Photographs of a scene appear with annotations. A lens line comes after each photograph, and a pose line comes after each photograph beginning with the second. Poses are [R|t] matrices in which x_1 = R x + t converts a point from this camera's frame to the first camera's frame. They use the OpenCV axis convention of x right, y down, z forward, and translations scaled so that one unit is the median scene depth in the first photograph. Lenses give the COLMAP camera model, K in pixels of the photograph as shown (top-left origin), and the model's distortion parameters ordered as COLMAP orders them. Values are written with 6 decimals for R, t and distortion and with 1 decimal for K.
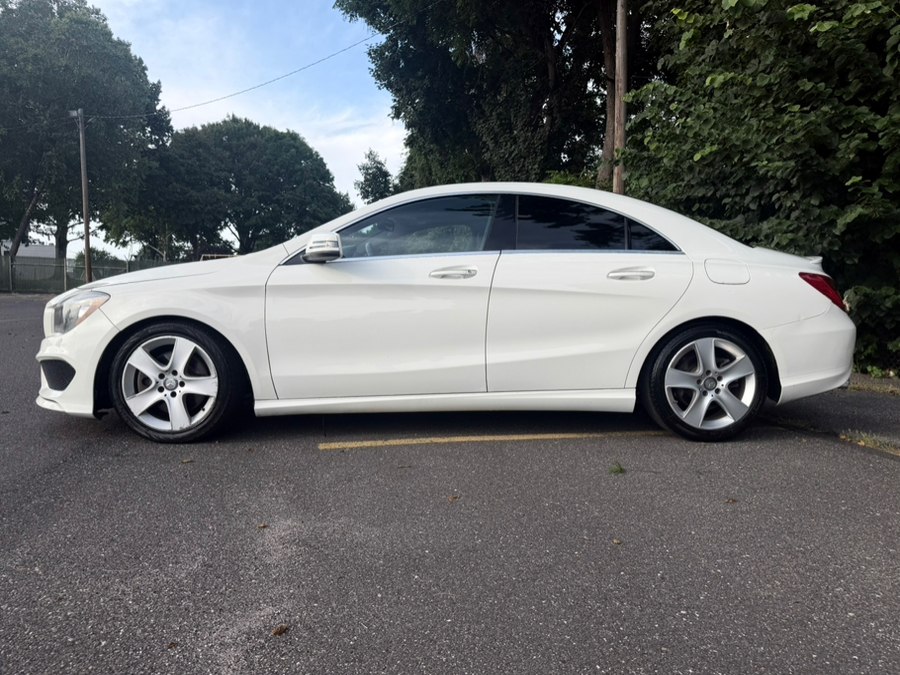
lens RADIAL K [[645.7, 0, 457.0], [0, 645.7, 335.7], [0, 0, 1]] dist [0.018521, -0.021443]
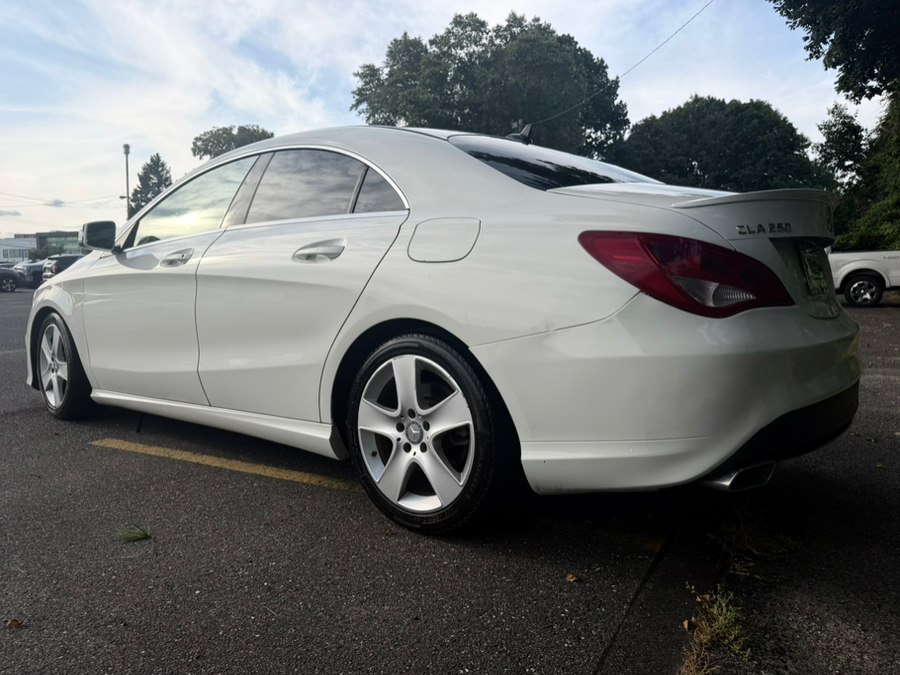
lens RADIAL K [[645.7, 0, 465.1], [0, 645.7, 352.5], [0, 0, 1]] dist [0.018521, -0.021443]
pose [[0.743792, 0.055448, -0.666107, 0.192911], [-0.025431, 0.998179, 0.054693, -0.007435], [0.667927, -0.023740, 0.743848, 0.143415]]
